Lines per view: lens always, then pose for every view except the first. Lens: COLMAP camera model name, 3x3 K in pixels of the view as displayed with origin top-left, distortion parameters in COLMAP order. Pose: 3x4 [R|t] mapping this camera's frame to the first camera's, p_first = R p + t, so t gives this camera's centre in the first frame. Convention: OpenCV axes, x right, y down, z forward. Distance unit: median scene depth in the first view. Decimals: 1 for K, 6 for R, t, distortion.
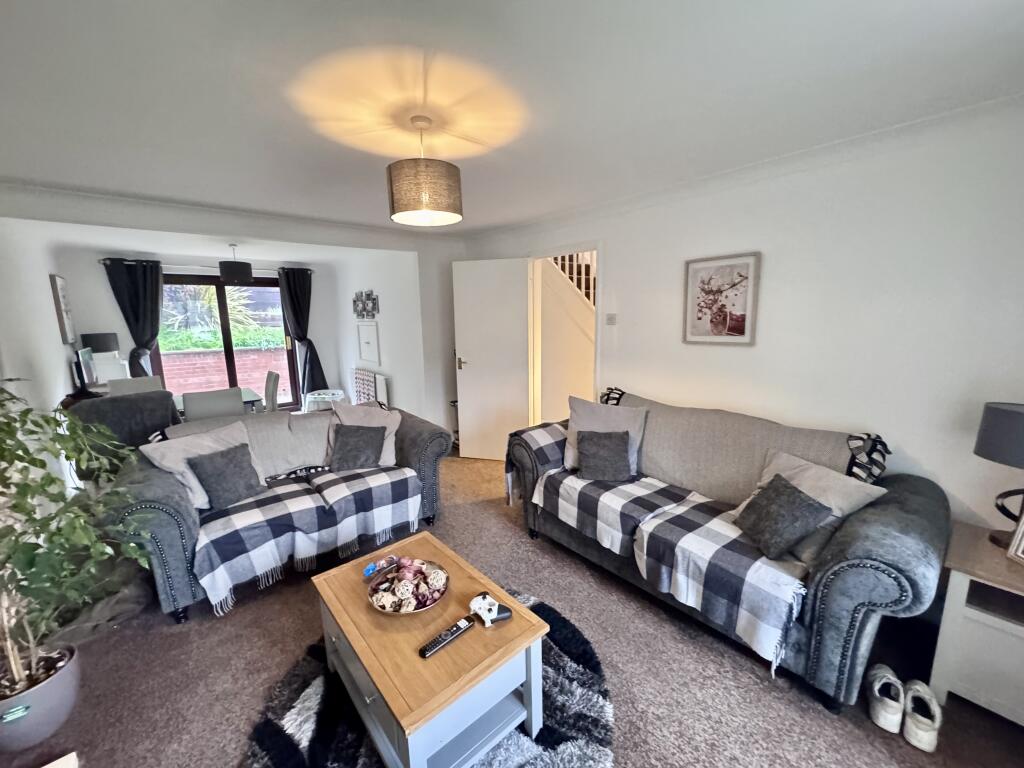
lens RADIAL K [[410.3, 0, 512.7], [0, 410.3, 389.8], [0, 0, 1]] dist [0.000927, 0.000069]
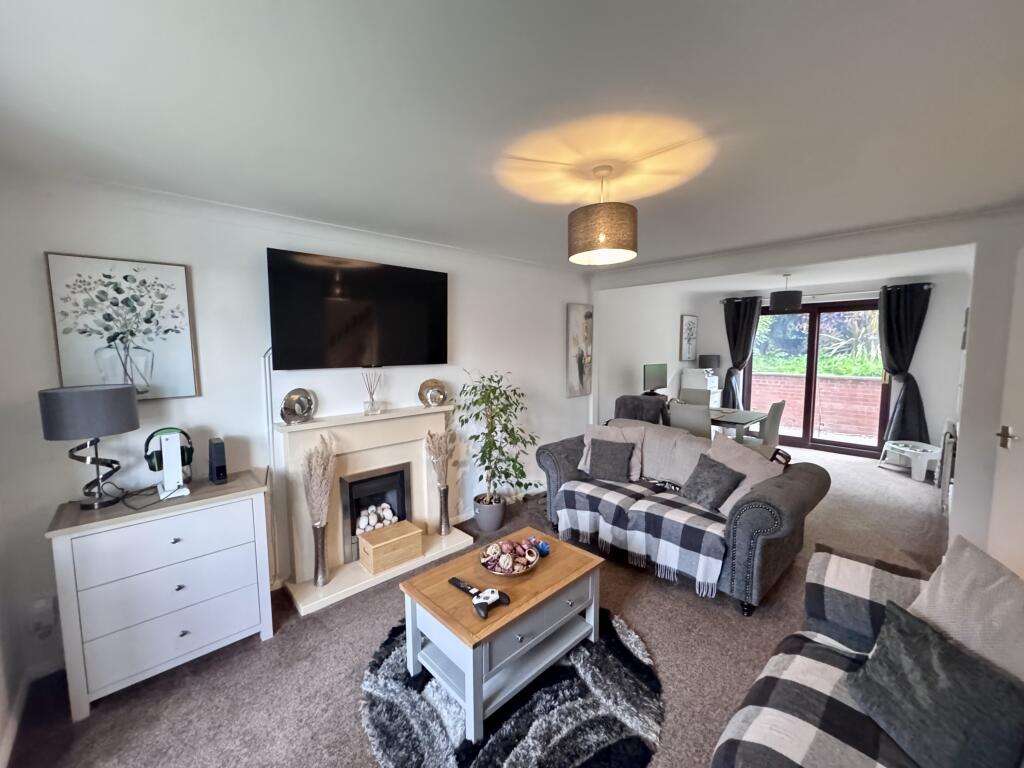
lens RADIAL K [[410.8, 0, 512.0], [0, 410.8, 384.0], [0, 0, 1]] dist [0.000646, 0.000044]
pose [[0.041031, 0.110089, -0.993074, 0.550974], [-0.179786, 0.978502, 0.101045, -0.104014], [0.982850, 0.174395, 0.059941, 0.486946]]
